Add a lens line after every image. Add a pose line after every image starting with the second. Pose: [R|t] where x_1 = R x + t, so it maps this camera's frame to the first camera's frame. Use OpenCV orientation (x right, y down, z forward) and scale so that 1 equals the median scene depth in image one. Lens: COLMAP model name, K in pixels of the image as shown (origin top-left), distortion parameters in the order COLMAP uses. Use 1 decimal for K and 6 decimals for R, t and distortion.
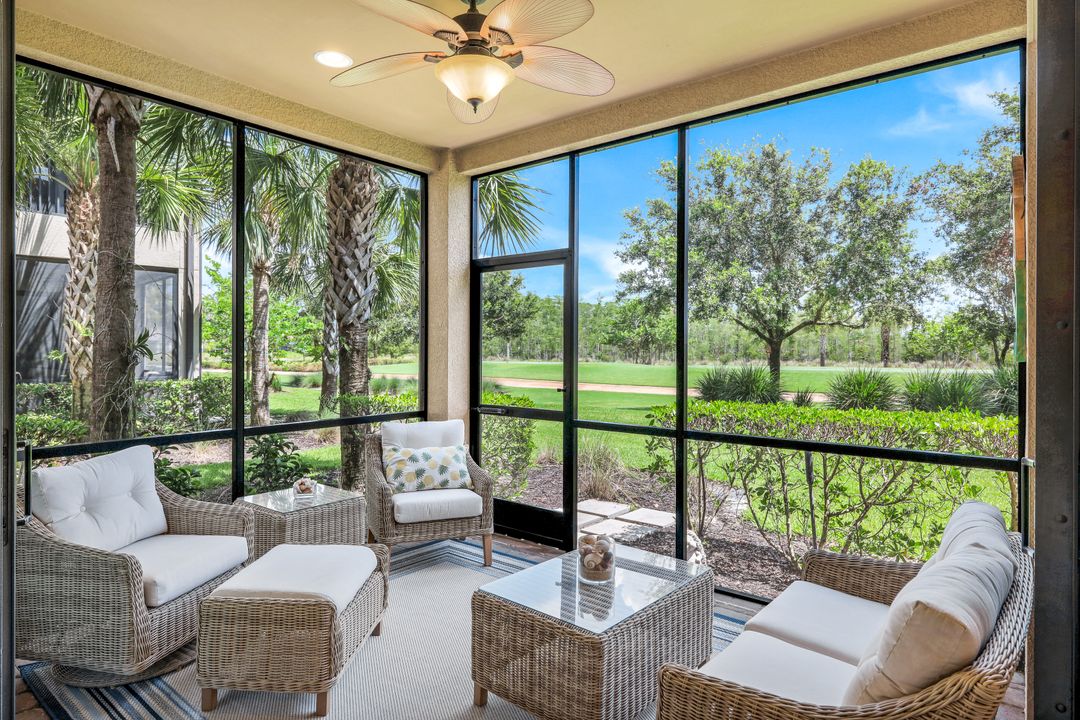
lens RADIAL K [[623.0, 0, 540.5], [0, 623.0, 353.1], [0, 0, 1]] dist [-0.005173, -0.000228]
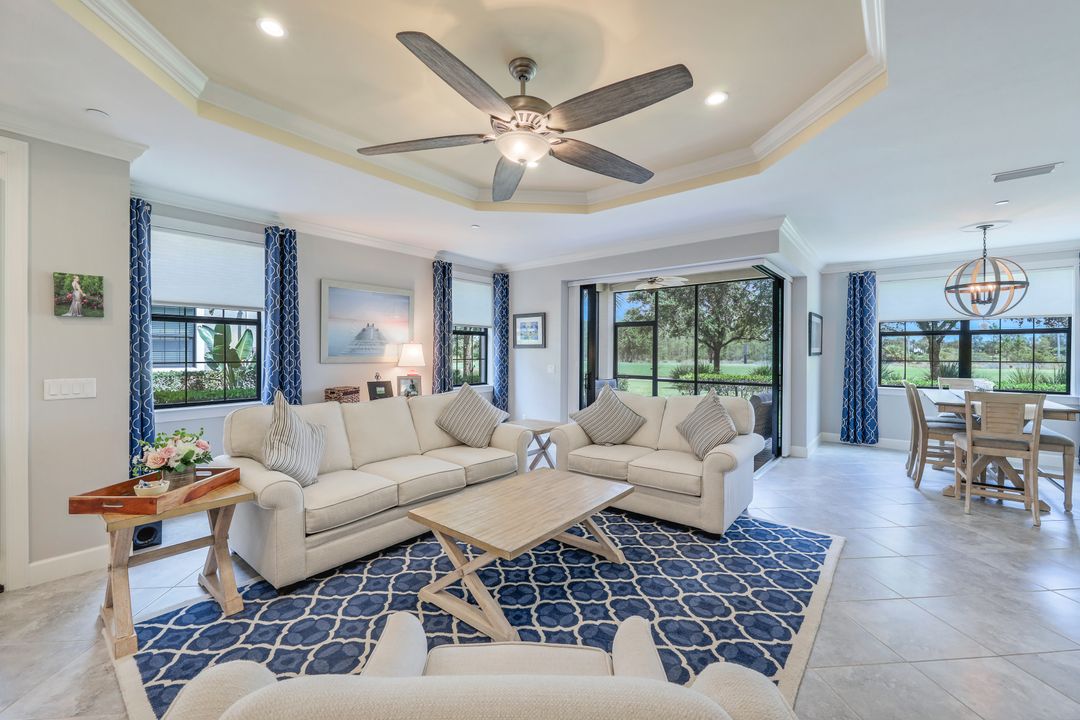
lens RADIAL K [[428.7, 0, 543.3], [0, 428.7, 357.7], [0, 0, 1]] dist [-0.021845, -0.001833]
pose [[0.999830, 0.001700, -0.018373, -0.083370], [-0.001570, 0.999974, 0.007085, -0.001506], [0.018385, -0.007055, 0.999806, -0.196006]]
